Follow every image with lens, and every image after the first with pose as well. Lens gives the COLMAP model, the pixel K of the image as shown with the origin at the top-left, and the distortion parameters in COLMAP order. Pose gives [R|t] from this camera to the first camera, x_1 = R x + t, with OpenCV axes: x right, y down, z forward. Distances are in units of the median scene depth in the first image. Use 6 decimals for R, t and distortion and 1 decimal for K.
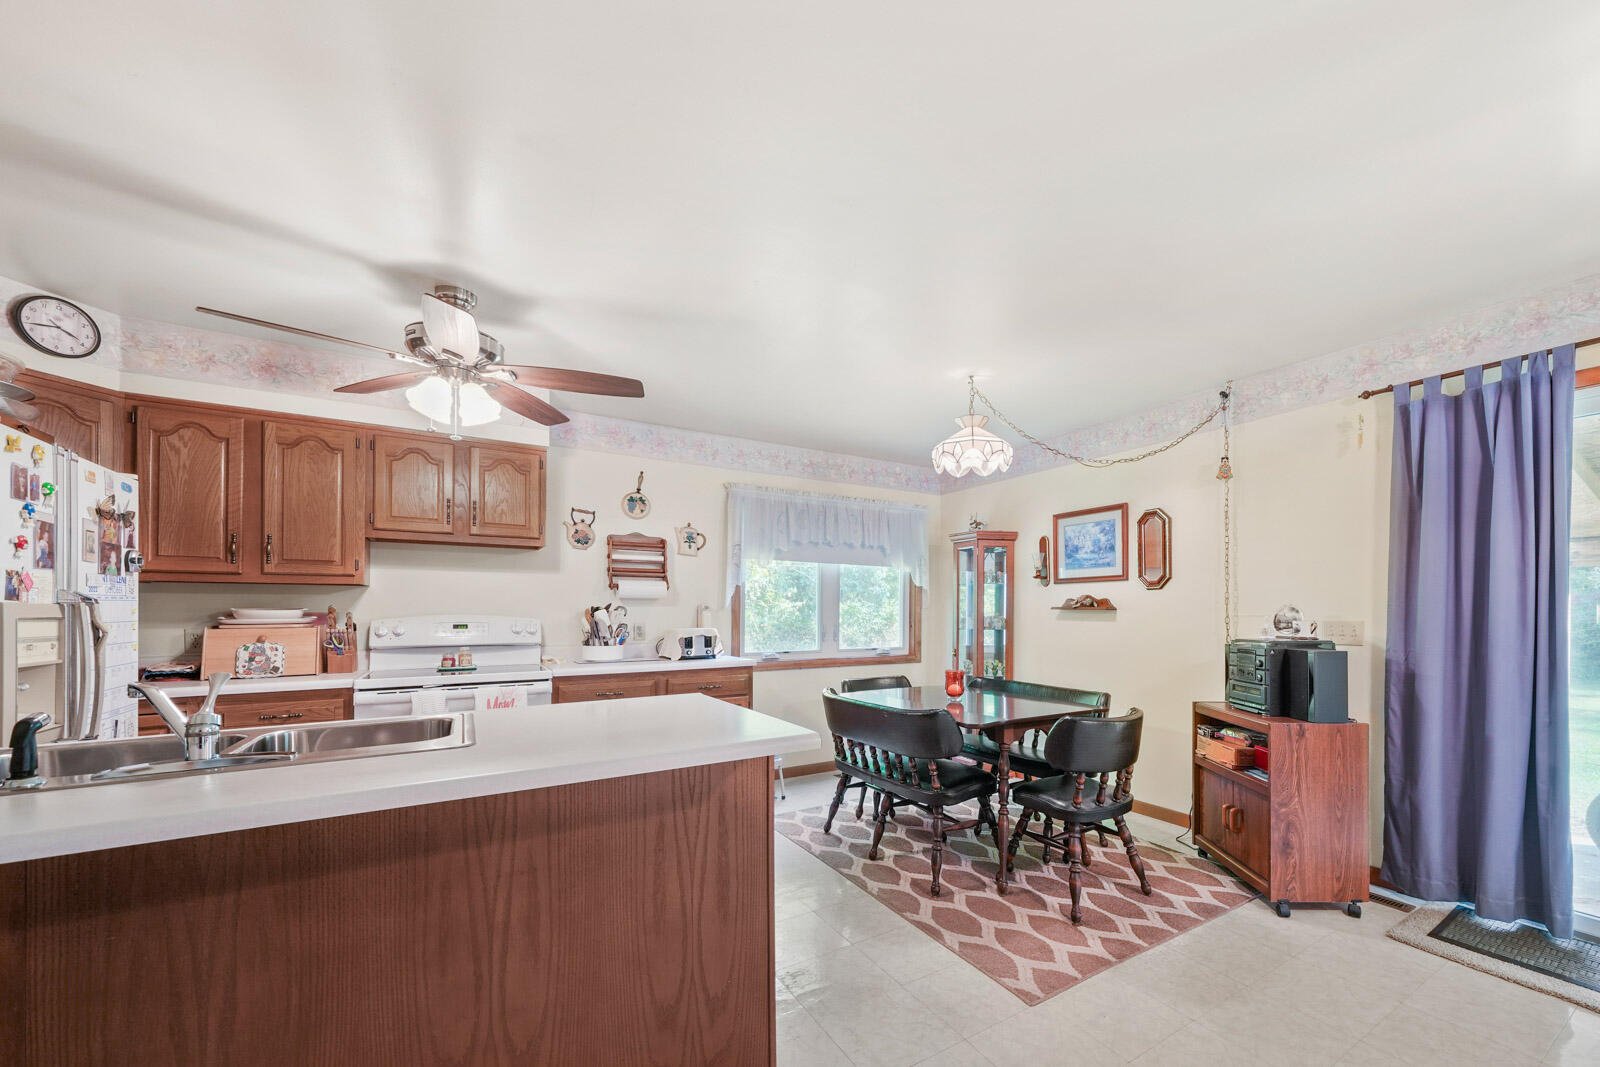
lens RADIAL K [[631.9, 0, 885.7], [0, 631.9, 609.1], [0, 0, 1]] dist [0.002900, 0.000086]
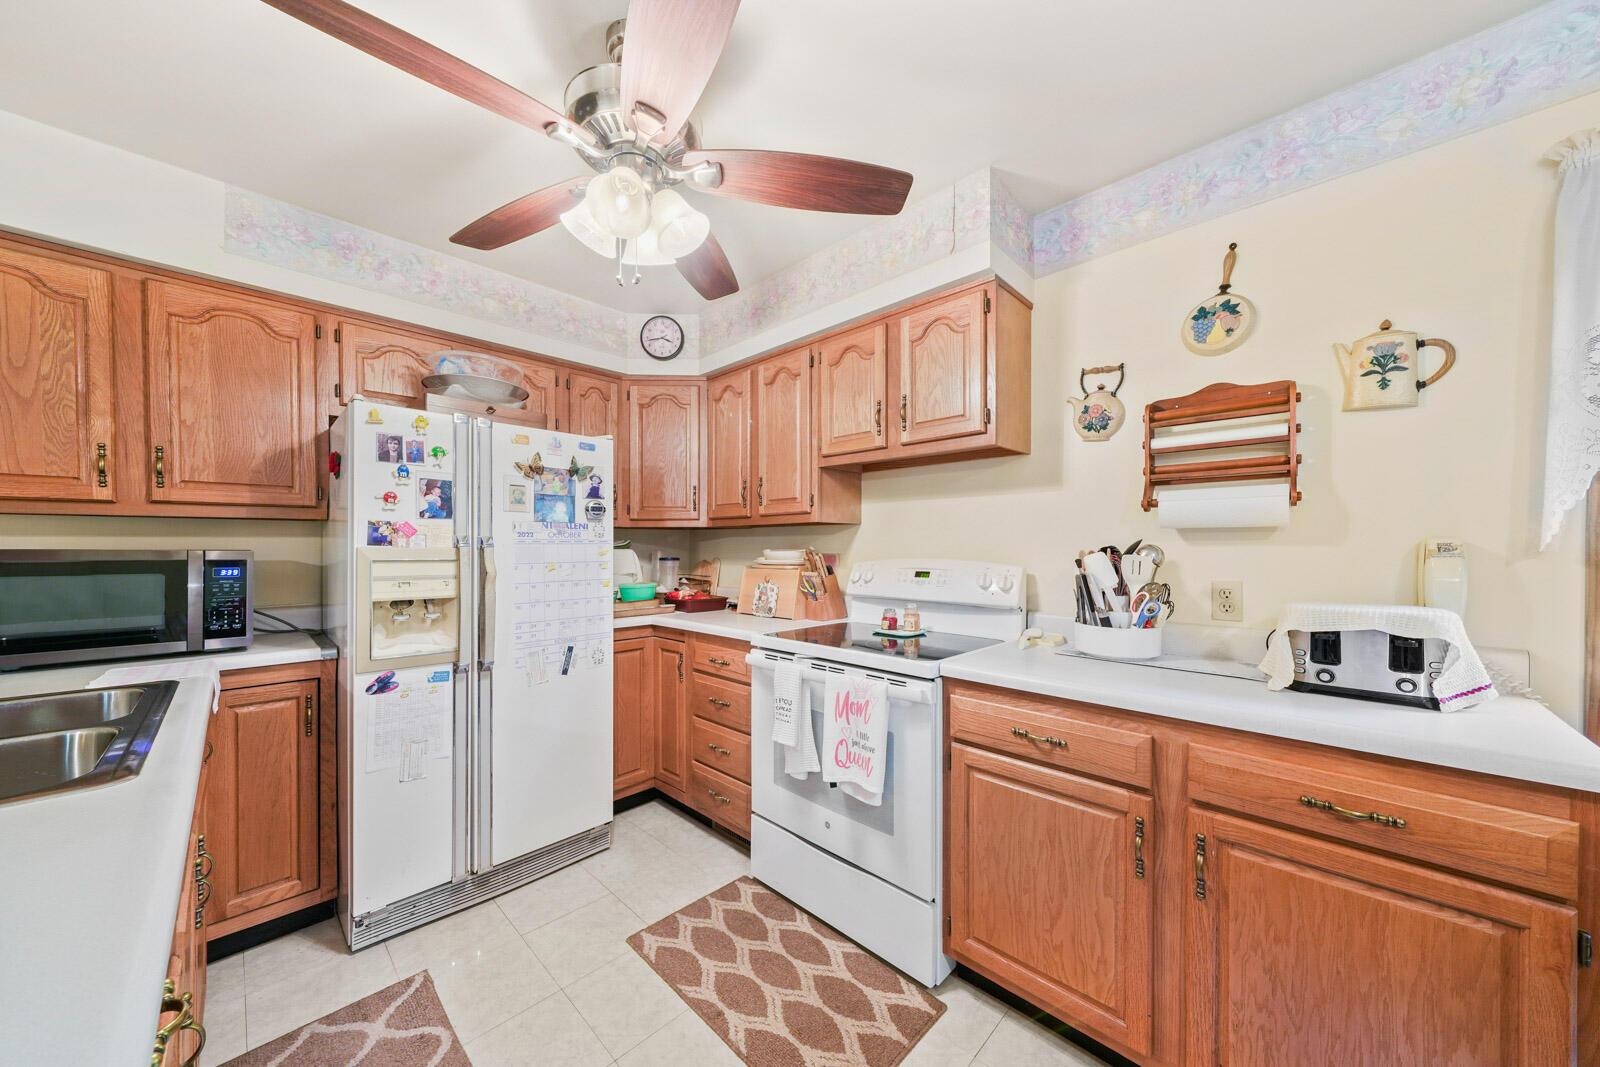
lens RADIAL K [[555.9, 0, 796.1], [0, 555.9, 548.3], [0, 0, 1]] dist [0.000066, -0.000028]
pose [[0.209108, 0.002322, -0.977890, -0.097077], [0.002001, 0.999994, 0.002802, -0.005802], [0.977890, -0.002543, 0.209103, 0.916412]]
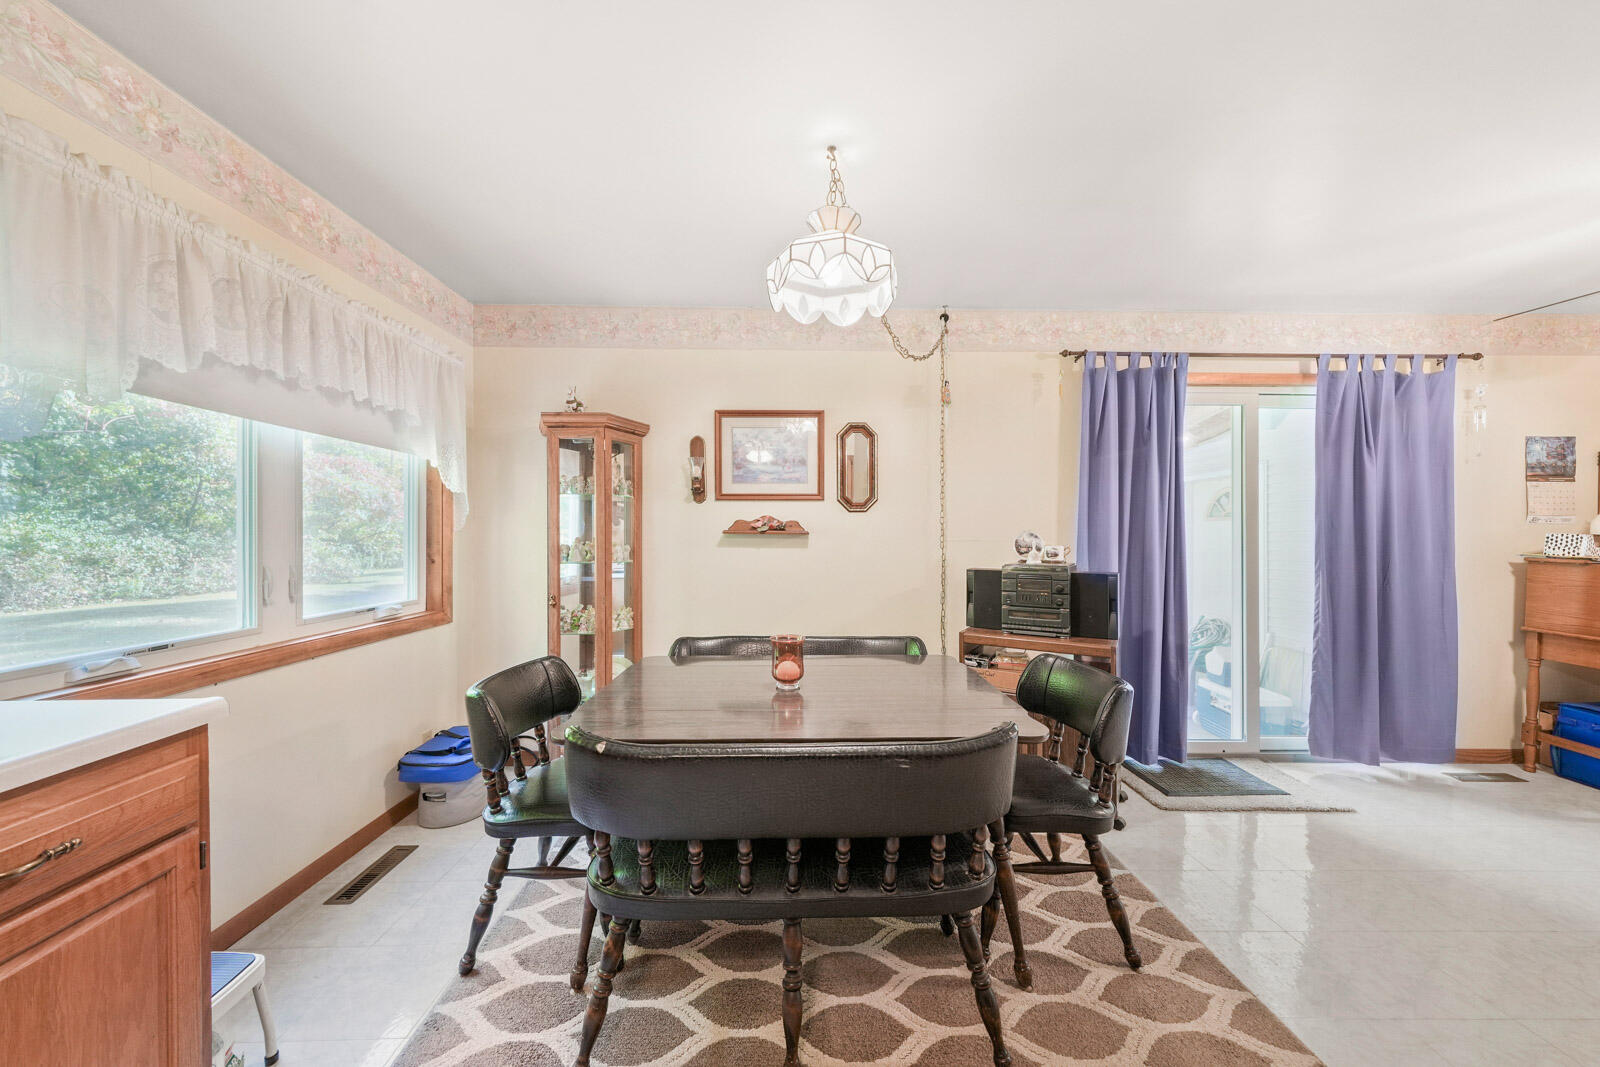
lens RADIAL K [[554.6, 0, 796.4], [0, 554.6, 540.6], [0, 0, 1]] dist [0.000802, 0.000076]
pose [[0.541981, -0.008952, 0.840343, -0.391234], [-0.005105, 0.999890, 0.013944, -0.001248], [-0.840375, -0.011848, 0.541875, 0.872043]]
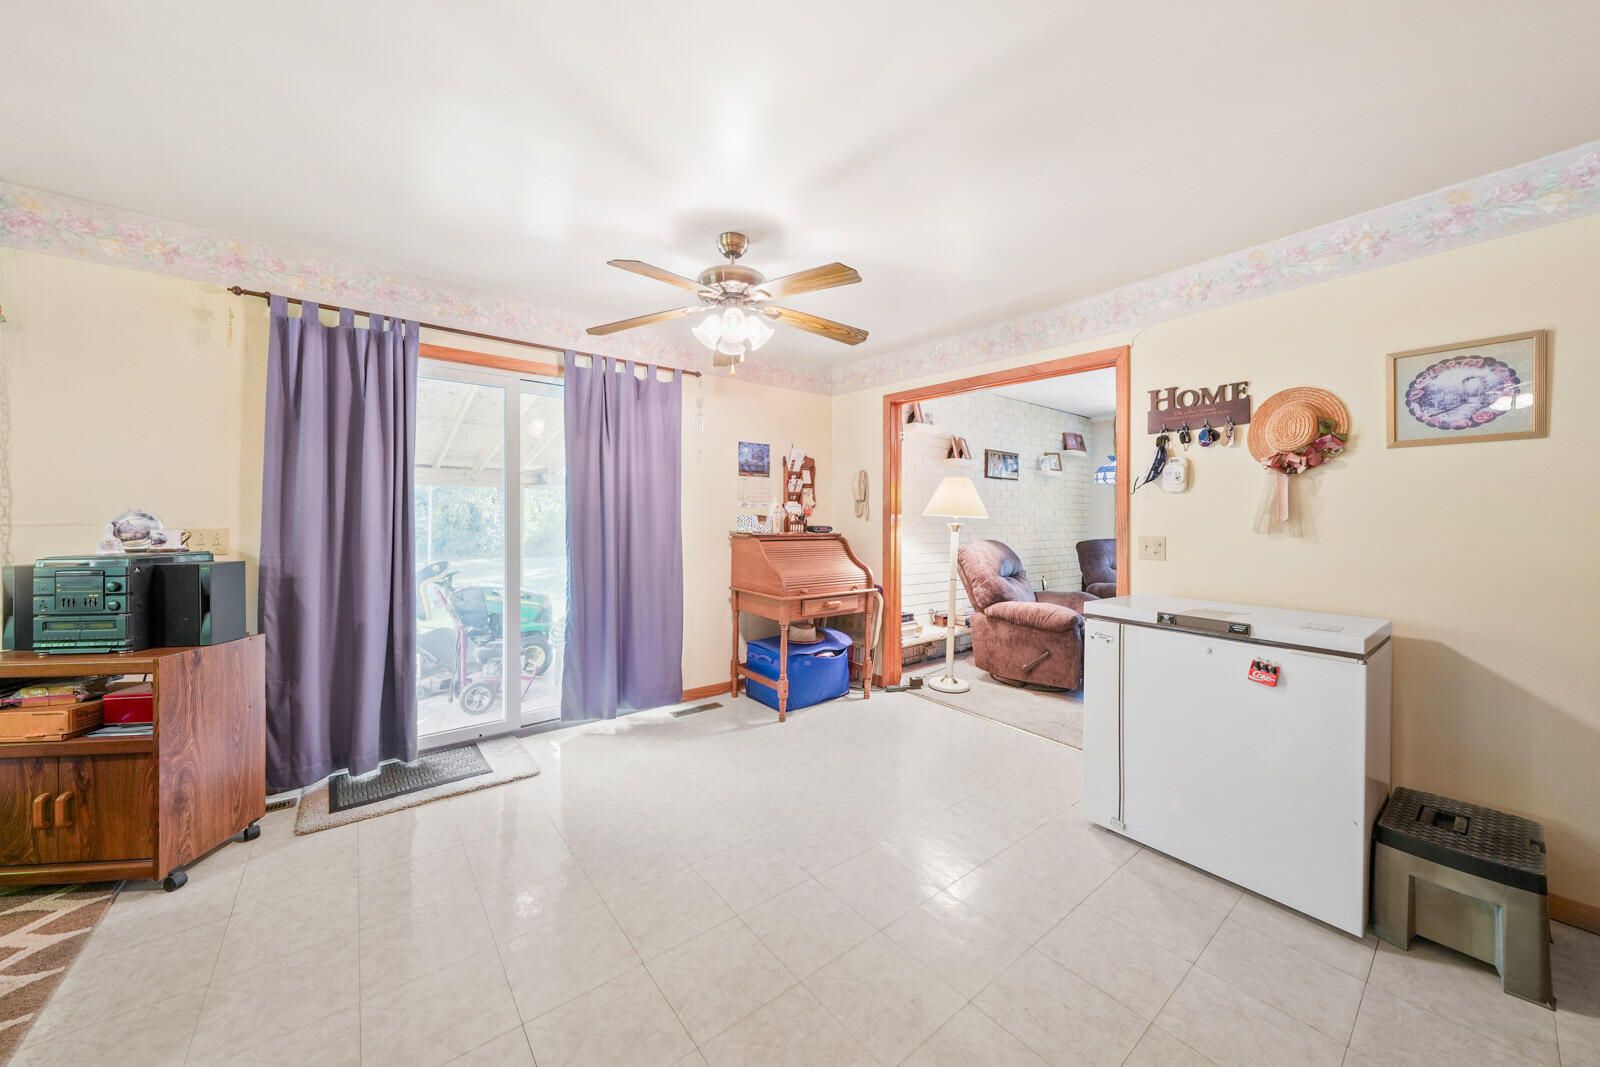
lens RADIAL K [[553.9, 0, 797.1], [0, 553.9, 518.7], [0, 0, 1]] dist [-0.000221, 0.000026]
pose [[-0.078122, -0.002598, 0.996940, -0.139287], [-0.005133, 0.999984, 0.002204, -0.001860], [-0.996931, -0.004946, -0.078134, 0.229150]]
